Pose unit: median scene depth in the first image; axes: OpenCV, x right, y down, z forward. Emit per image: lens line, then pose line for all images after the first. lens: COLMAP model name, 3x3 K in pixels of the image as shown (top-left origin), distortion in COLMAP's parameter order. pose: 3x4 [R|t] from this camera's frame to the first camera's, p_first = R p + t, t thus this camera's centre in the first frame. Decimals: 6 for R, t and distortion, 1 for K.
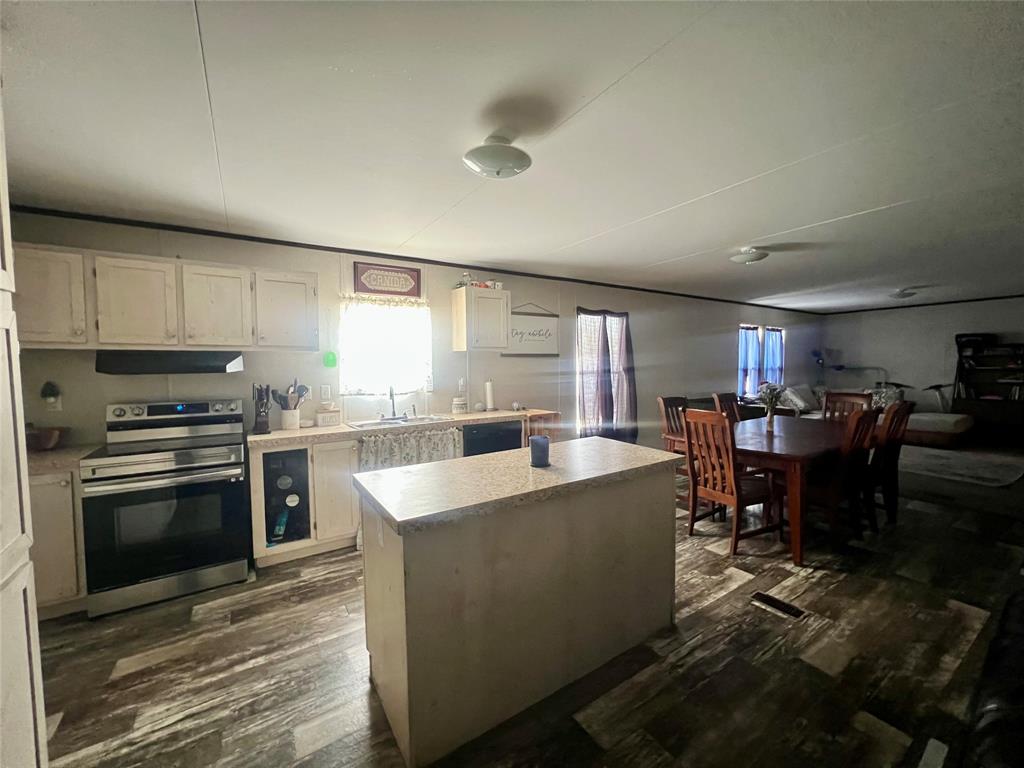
lens RADIAL K [[410.7, 0, 520.6], [0, 410.7, 377.9], [0, 0, 1]] dist [-0.004150, 0.001852]
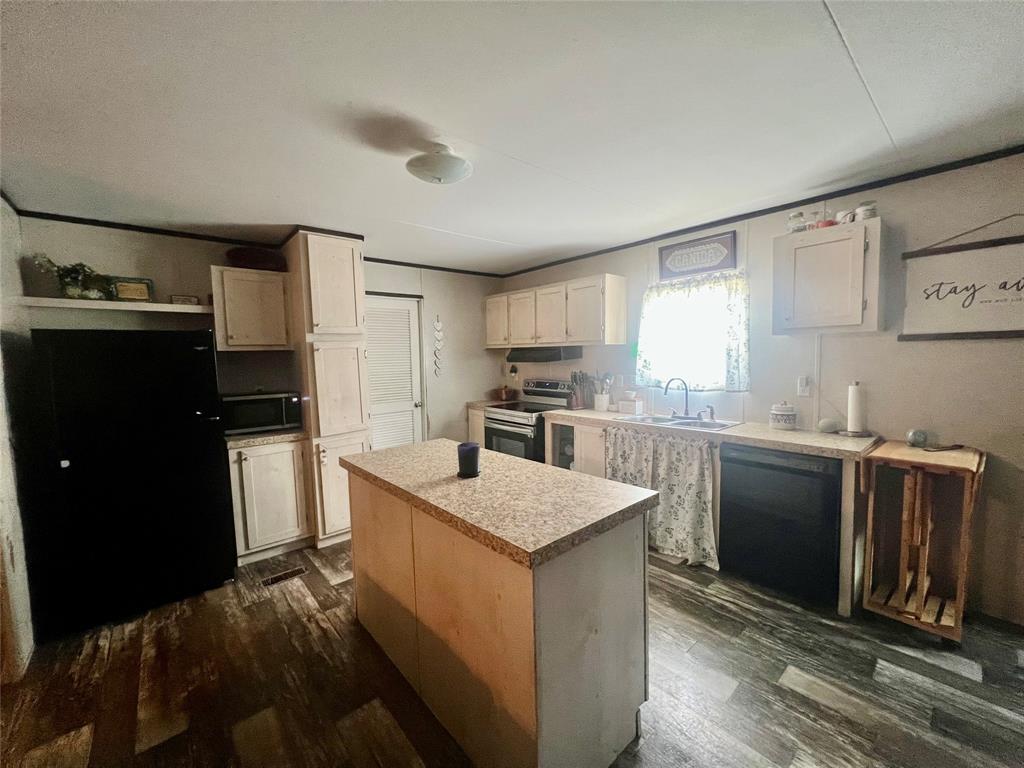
lens RADIAL K [[410.7, 0, 509.3], [0, 410.7, 385.3], [0, 0, 1]] dist [-0.004150, 0.001852]
pose [[0.131532, 0.081186, -0.987982, 0.622420], [-0.015908, 0.996685, 0.079784, -0.041288], [0.991184, 0.005223, 0.132387, 0.633835]]
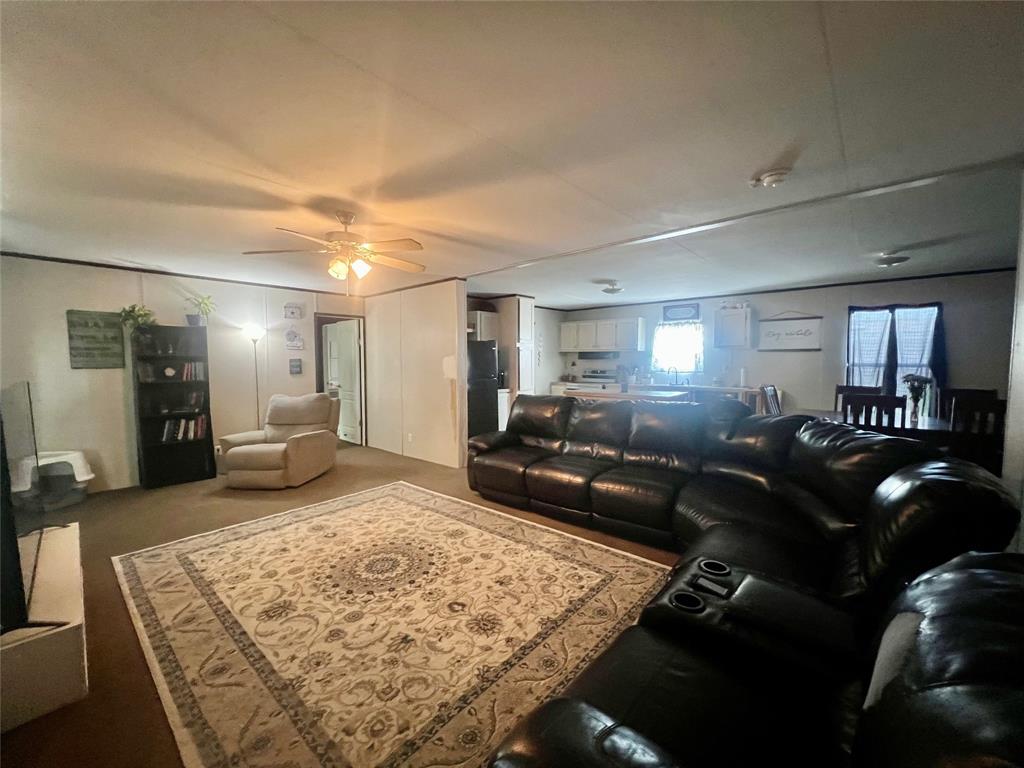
lens RADIAL K [[410.7, 0, 509.8], [0, 410.7, 384.9], [0, 0, 1]] dist [-0.004150, 0.001852]
pose [[0.274251, 0.067899, -0.959258, 1.648706], [-0.035577, 0.997538, 0.060437, 0.013925], [0.961000, 0.017553, 0.275991, -0.353936]]
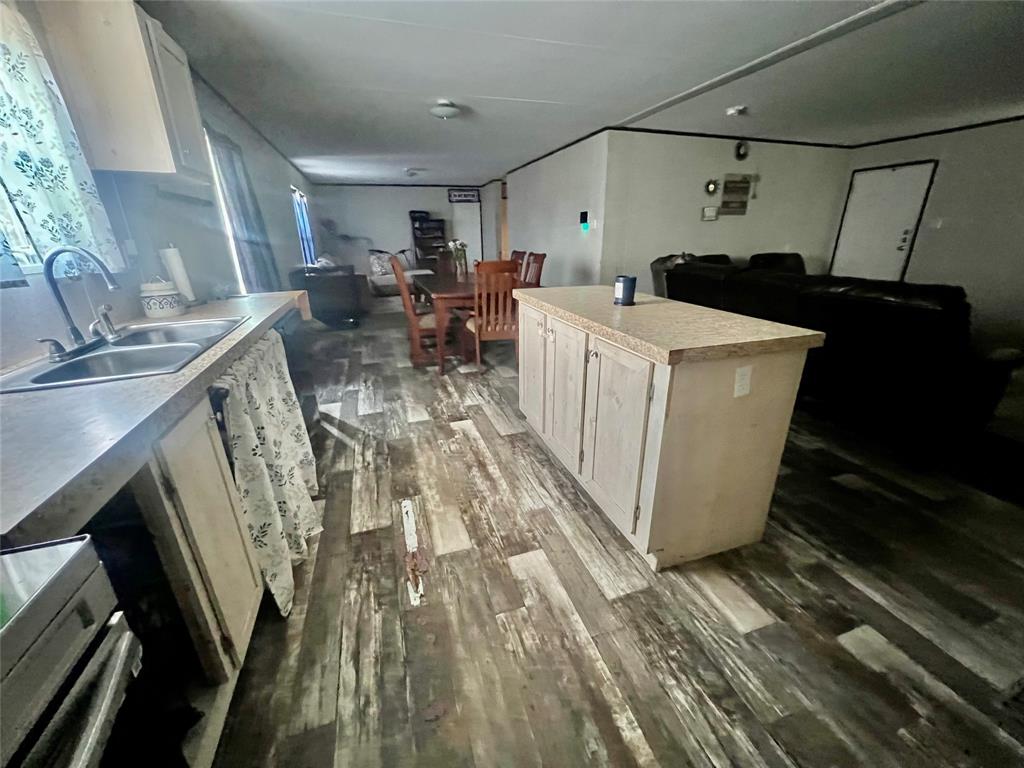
lens RADIAL K [[410.7, 0, 513.6], [0, 410.7, 386.2], [0, 0, 1]] dist [-0.004150, 0.001852]
pose [[0.262180, -0.325596, 0.908432, -0.705837], [0.046686, 0.944539, 0.325064, 0.048157], [-0.963889, -0.042814, 0.262840, 0.694698]]
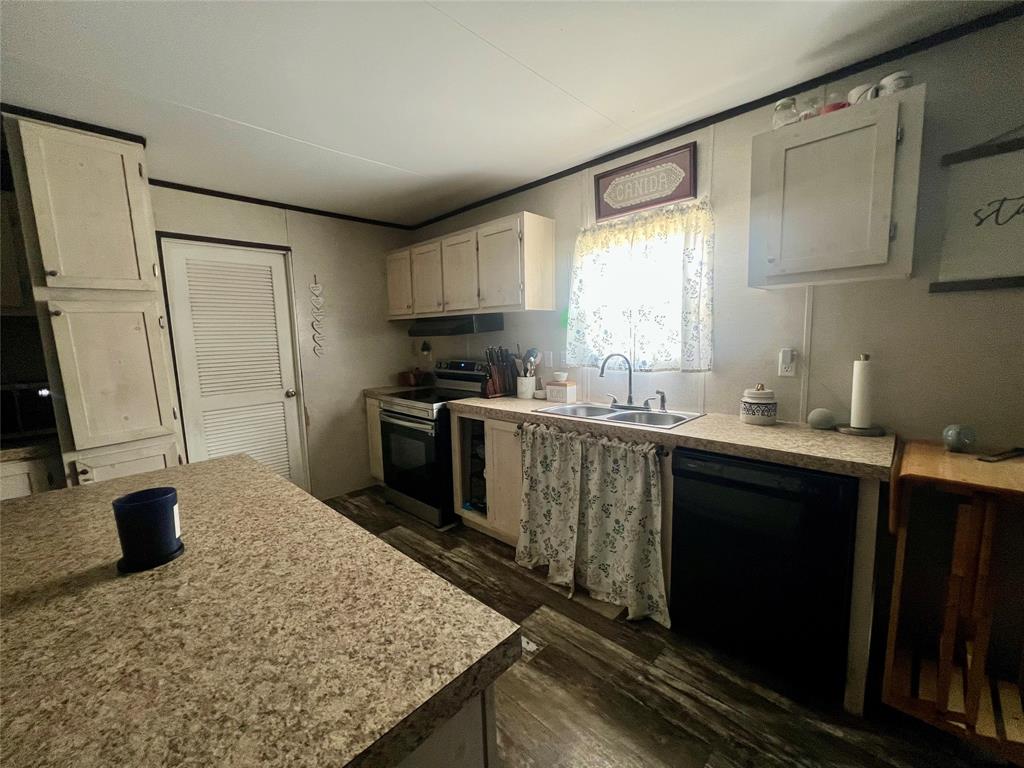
lens RADIAL K [[410.7, 0, 510.2], [0, 410.7, 385.4], [0, 0, 1]] dist [-0.004150, 0.001852]
pose [[0.222331, 0.122310, -0.967269, 0.336420], [-0.010995, 0.992351, 0.122955, -0.015647], [0.974909, -0.016701, 0.221975, 0.837424]]
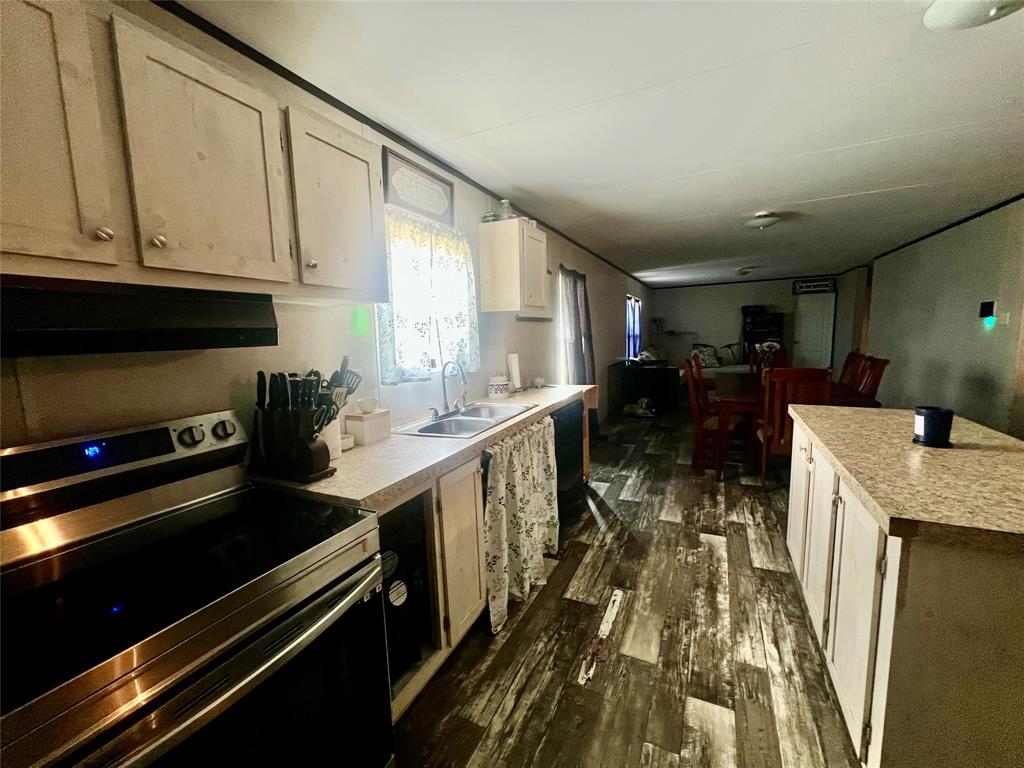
lens RADIAL K [[410.7, 0, 511.1], [0, 410.7, 385.9], [0, 0, 1]] dist [-0.004150, 0.001852]
pose [[0.861967, -0.078923, 0.500783, -0.685735], [0.039608, 0.995272, 0.088679, 0.002142], [-0.505414, -0.056604, 0.861018, 0.485401]]
